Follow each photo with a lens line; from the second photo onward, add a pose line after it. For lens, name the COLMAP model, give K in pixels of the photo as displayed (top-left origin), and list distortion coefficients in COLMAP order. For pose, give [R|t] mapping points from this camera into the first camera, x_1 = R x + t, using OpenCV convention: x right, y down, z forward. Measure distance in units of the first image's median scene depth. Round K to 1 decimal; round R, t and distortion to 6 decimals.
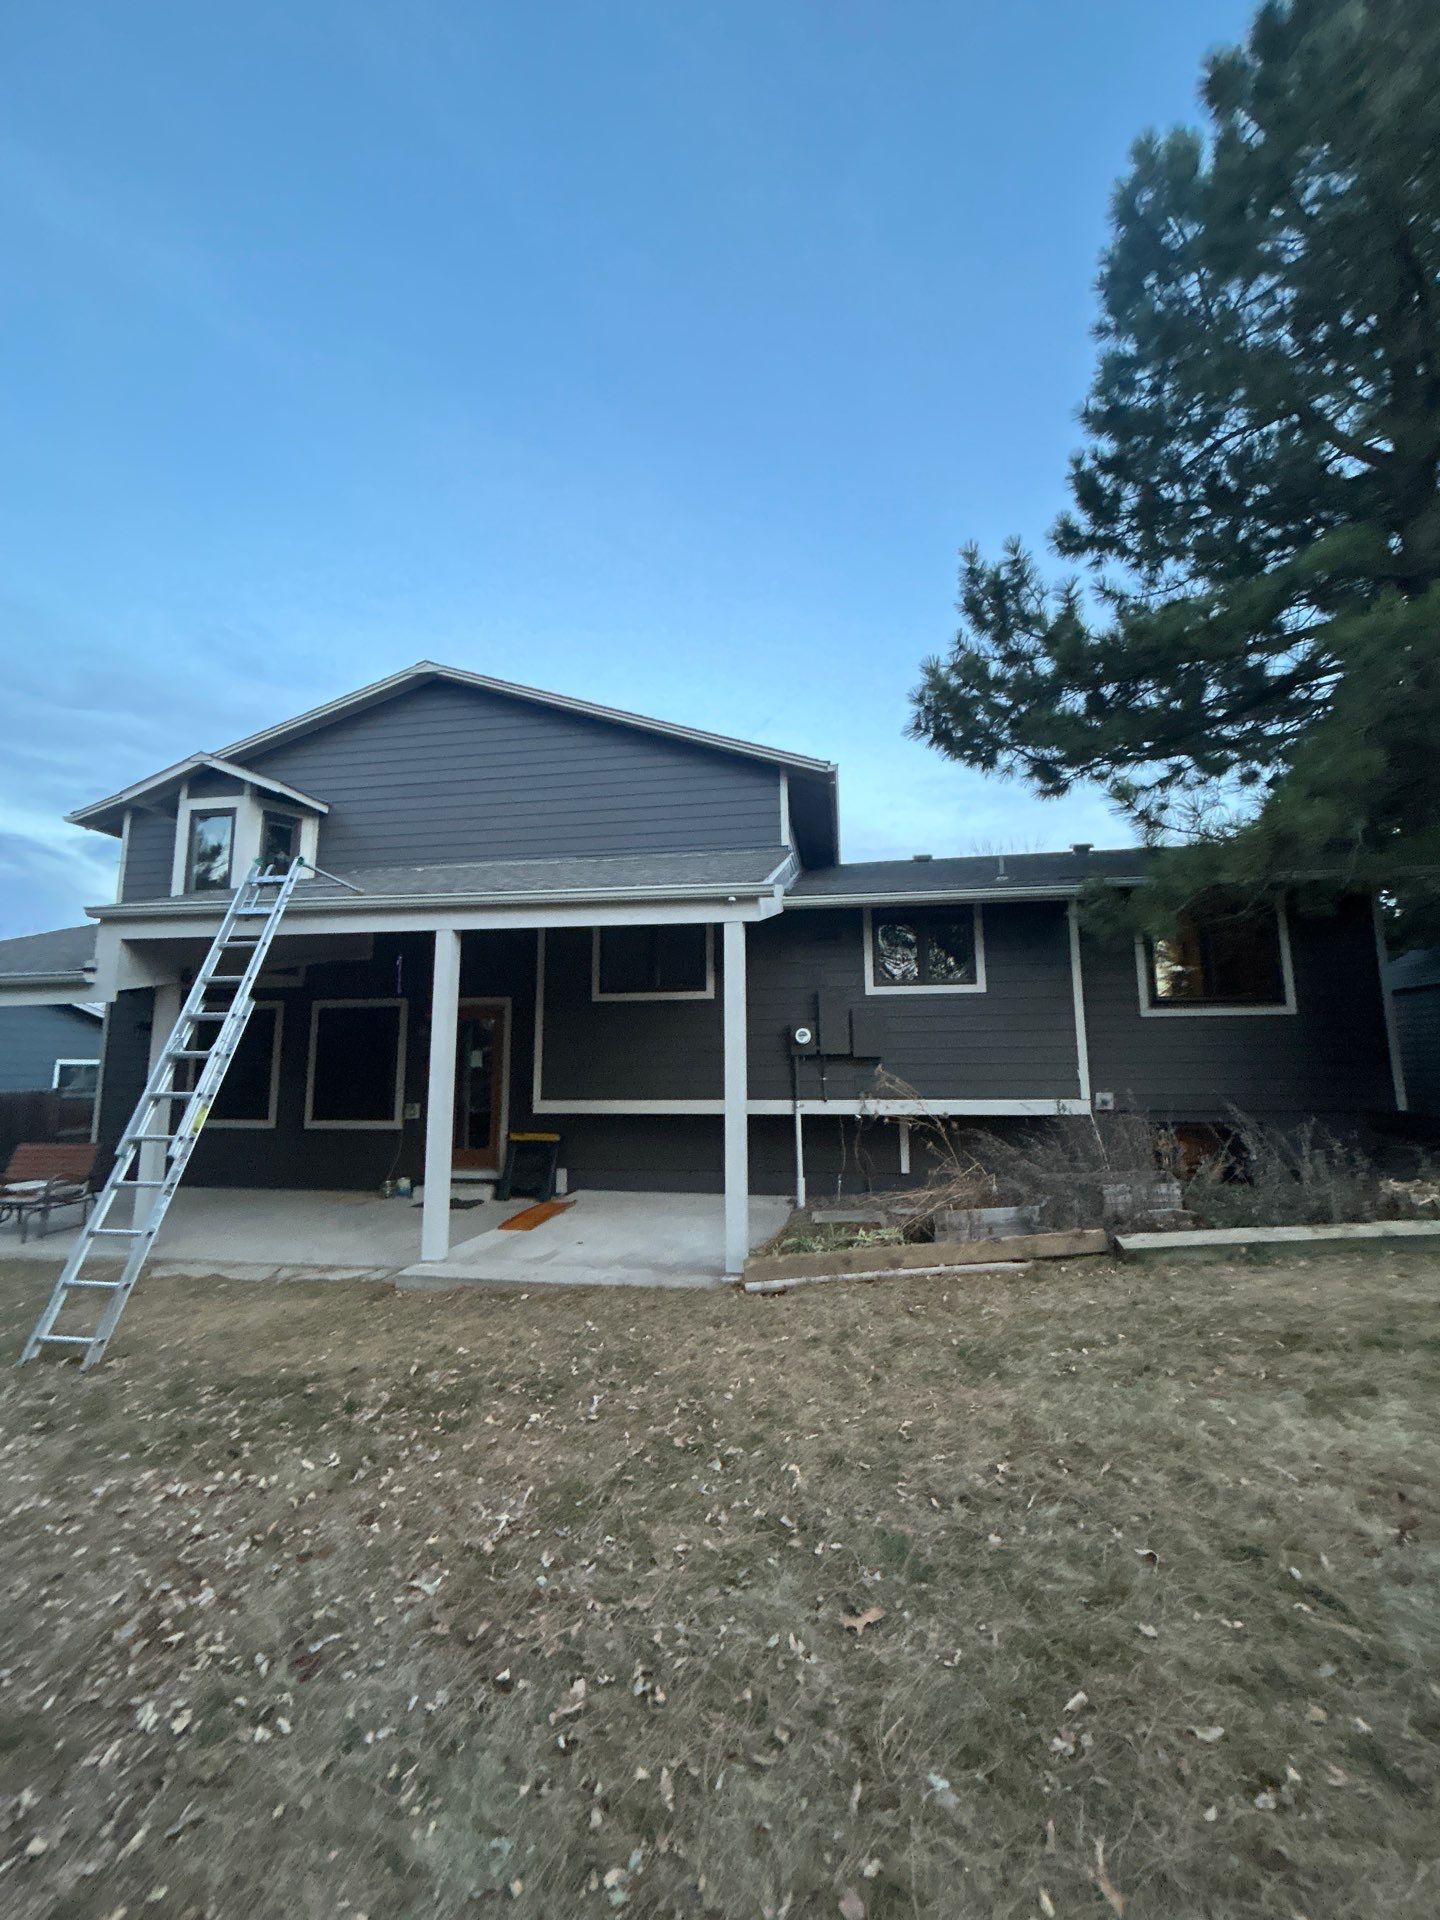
lens RADIAL K [[764.3, 0, 716.0], [0, 764.3, 960.7], [0, 0, 1]] dist [0.000517, 0.000058]
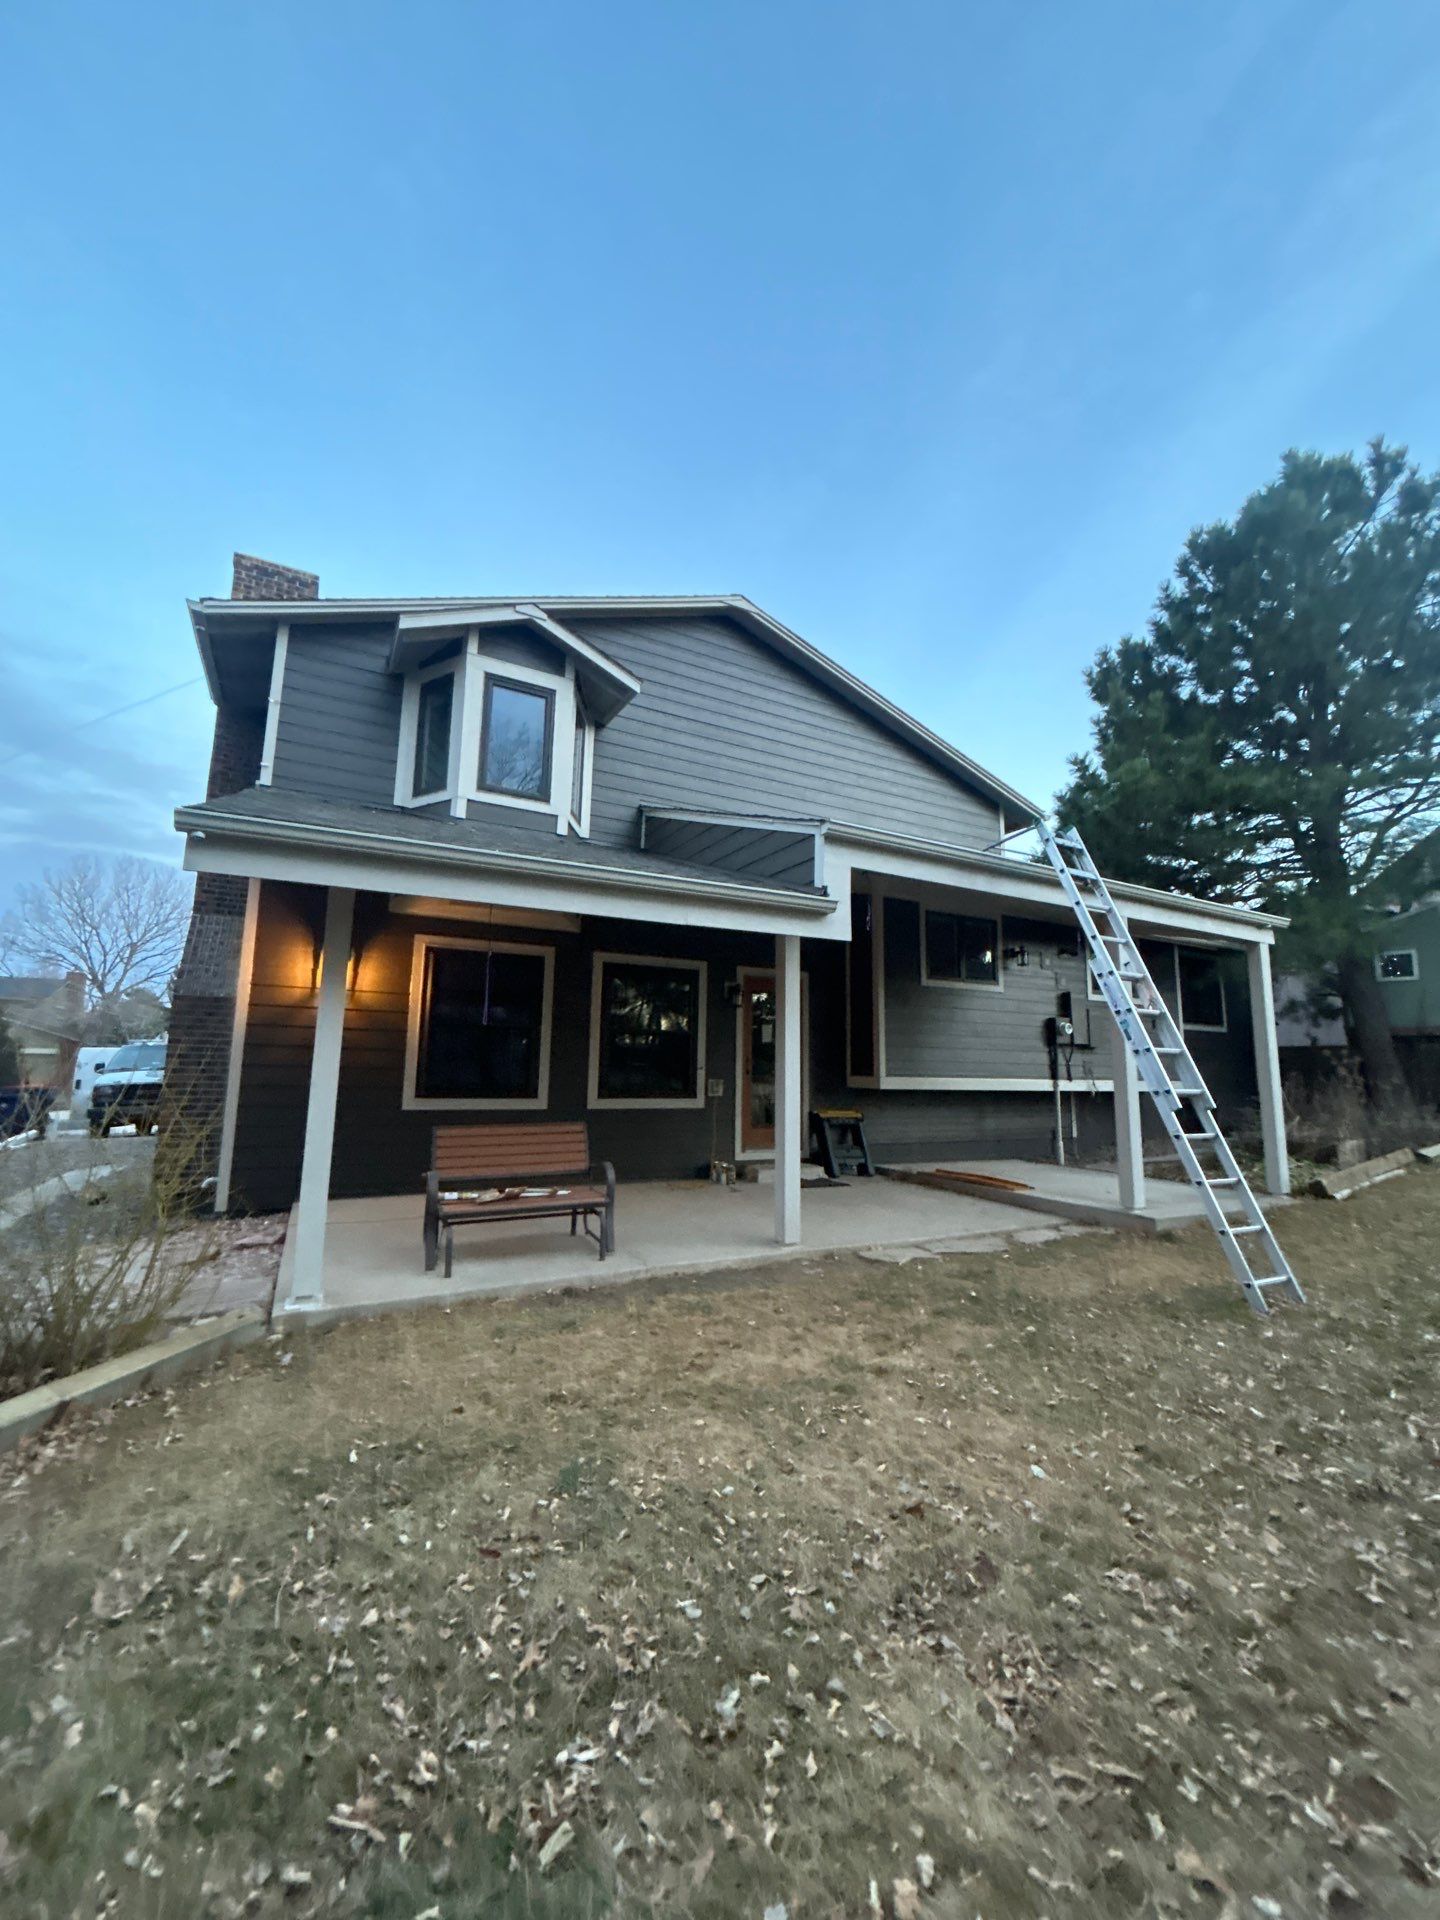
lens RADIAL K [[773.7, 0, 721.9], [0, 773.7, 959.9], [0, 0, 1]] dist [-0.001061, 0.000093]
pose [[0.783152, 0.108988, 0.612204, -1.038803], [-0.113785, 0.993015, -0.031225, 0.080397], [-0.611331, -0.045206, 0.790083, 0.304111]]
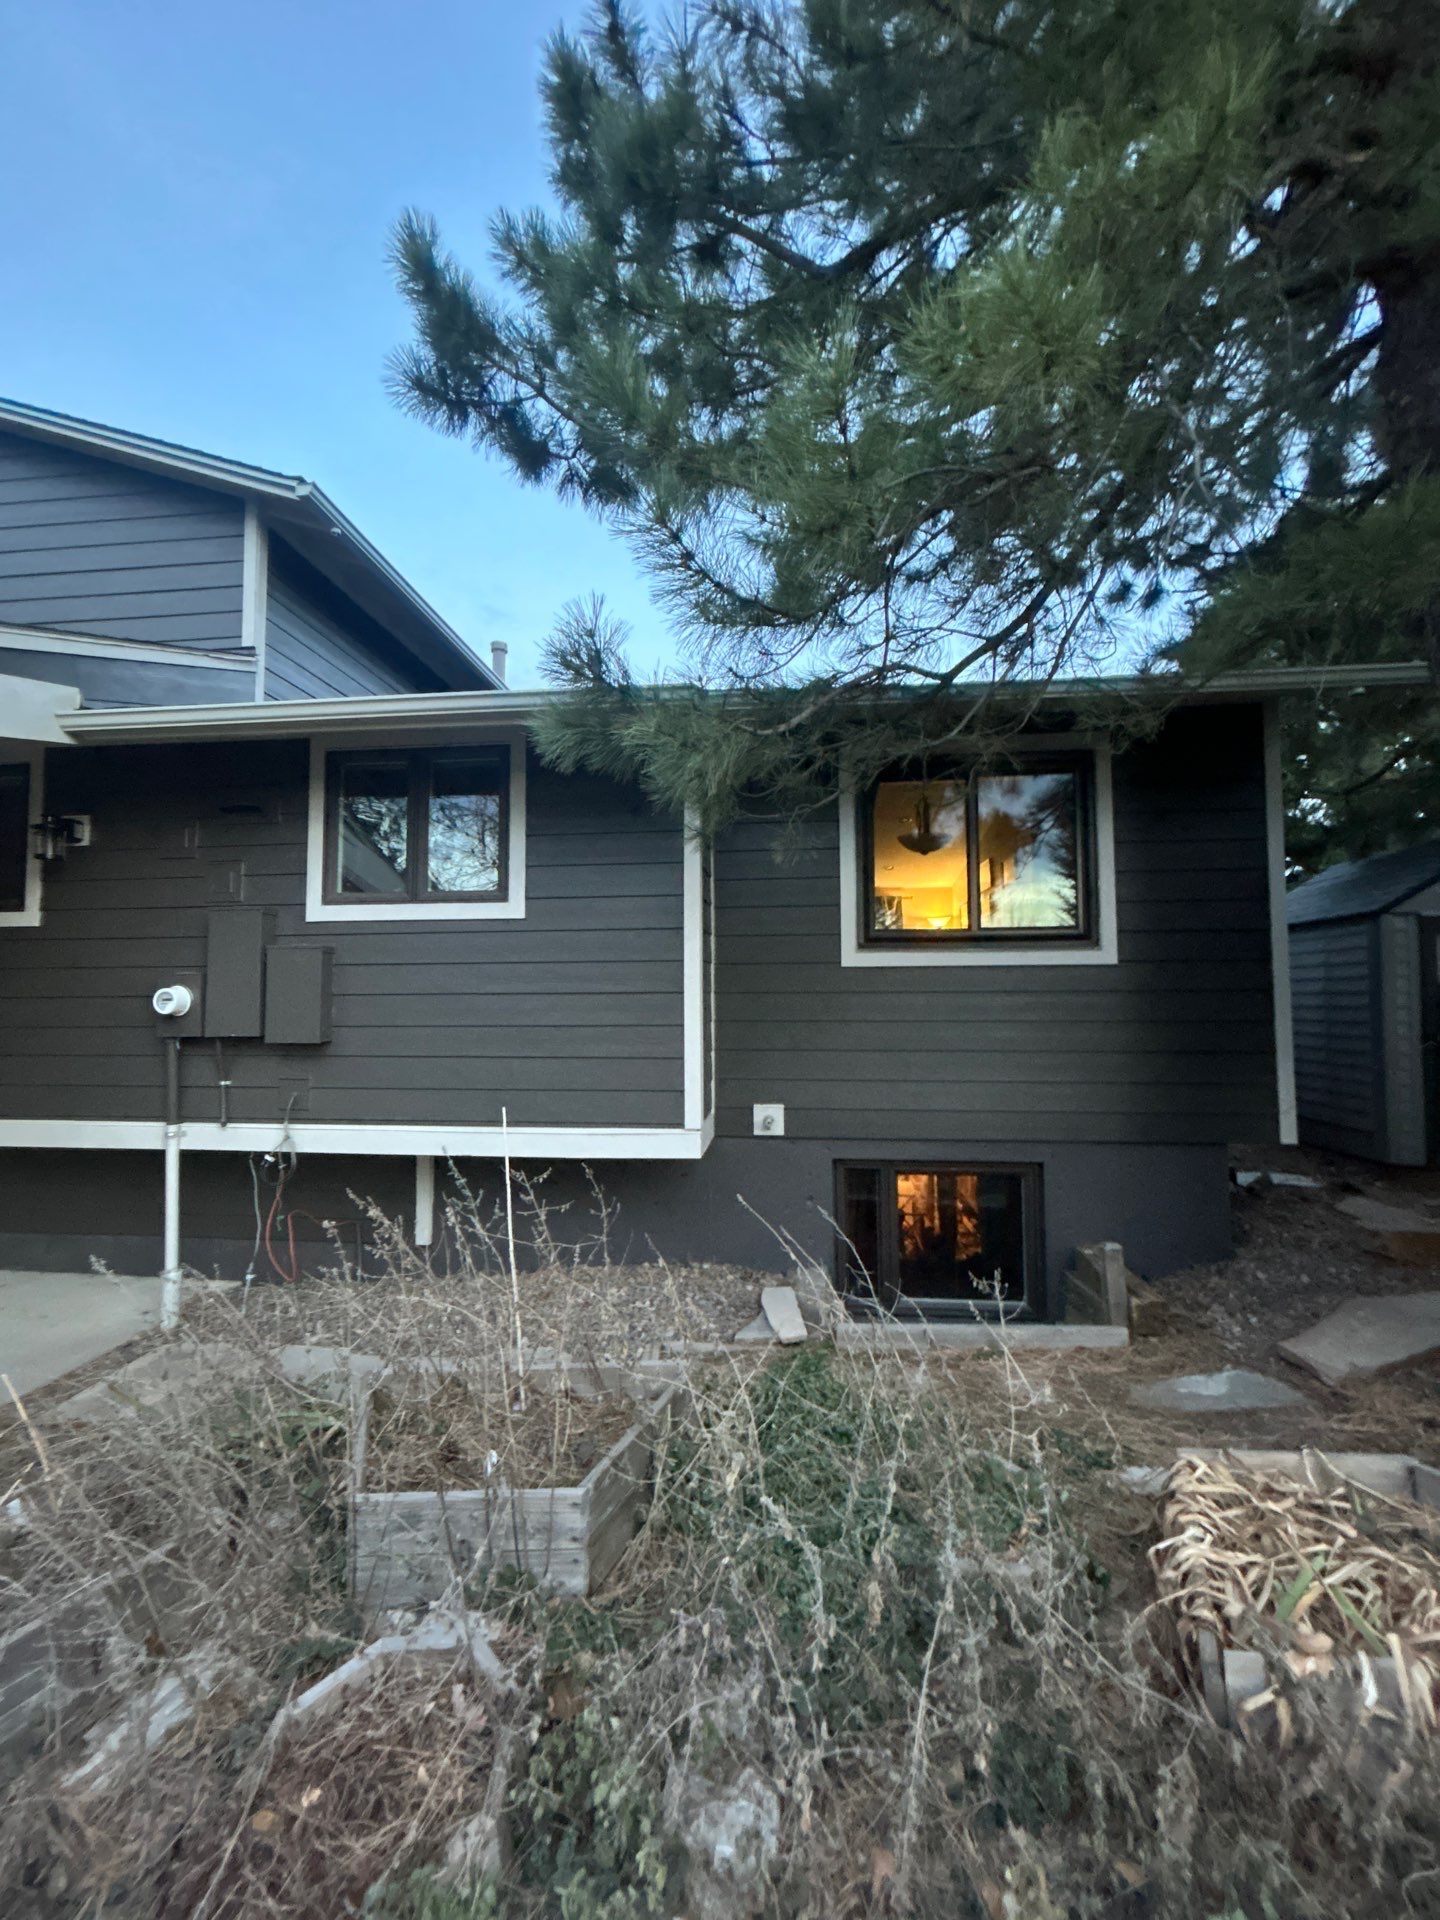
lens RADIAL K [[771.7, 0, 723.0], [0, 771.7, 961.0], [0, 0, 1]] dist [-0.000699, 0.000368]
pose [[0.998171, 0.007348, 0.059998, 0.410603], [-0.012718, 0.995896, 0.089610, 0.019674], [-0.059094, -0.090209, 0.994168, 0.429276]]
